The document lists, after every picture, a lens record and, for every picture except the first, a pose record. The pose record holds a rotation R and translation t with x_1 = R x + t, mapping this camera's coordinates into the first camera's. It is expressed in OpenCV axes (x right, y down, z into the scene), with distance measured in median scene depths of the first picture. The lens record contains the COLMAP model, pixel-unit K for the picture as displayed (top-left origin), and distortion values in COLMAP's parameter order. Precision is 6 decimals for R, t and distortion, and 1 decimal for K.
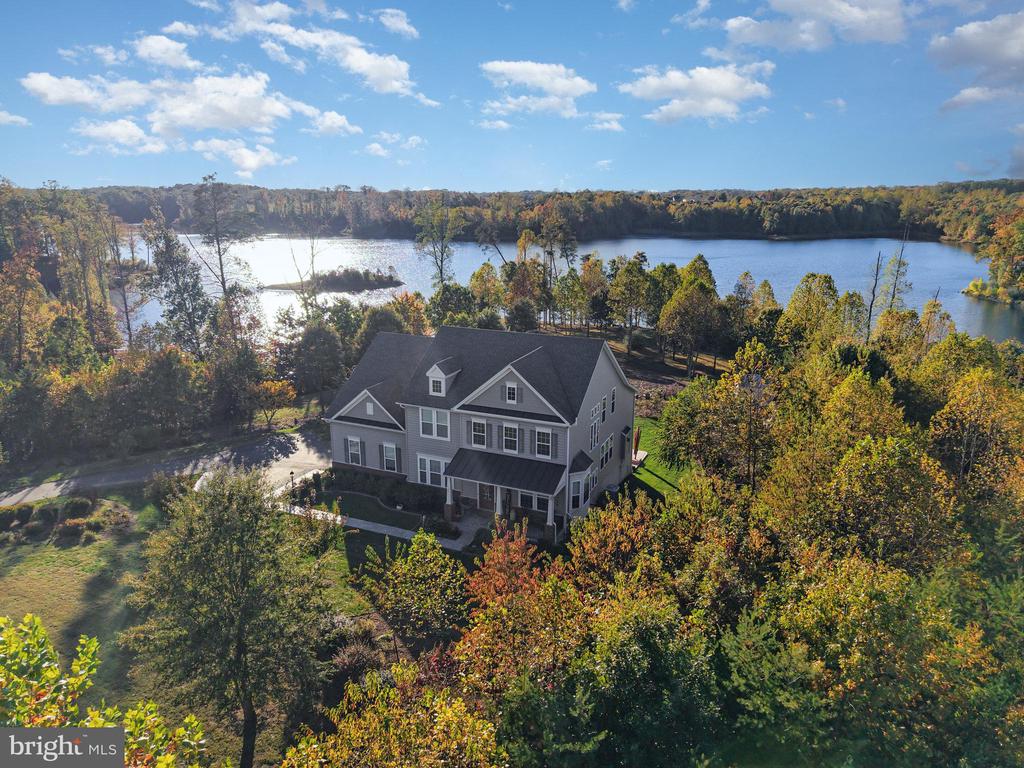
lens RADIAL K [[679.7, 0, 512.0], [0, 679.7, 384.0], [0, 0, 1]] dist [0.063820, -0.093128]
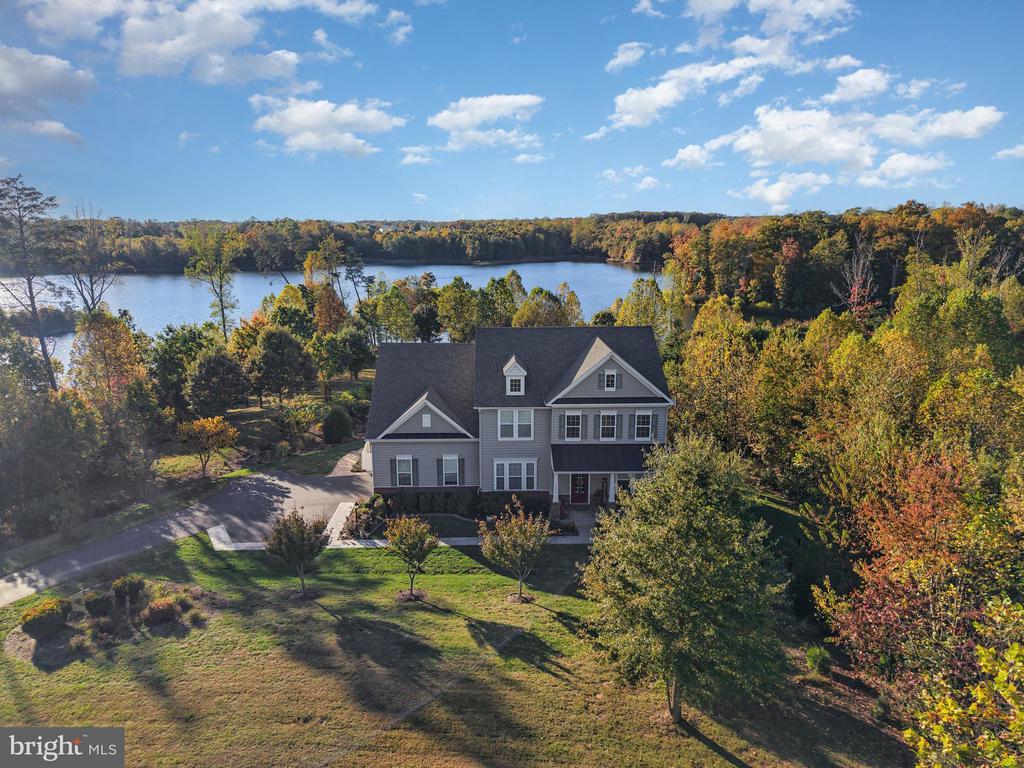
lens RADIAL K [[679.7, 0, 512.0], [0, 679.7, 384.0], [0, 0, 1]] dist [0.063820, -0.093128]
pose [[0.905001, -0.098759, 0.413786, -0.483994], [0.116191, 0.993080, -0.017103, 0.016548], [-0.409234, 0.063557, 0.910213, 0.119322]]
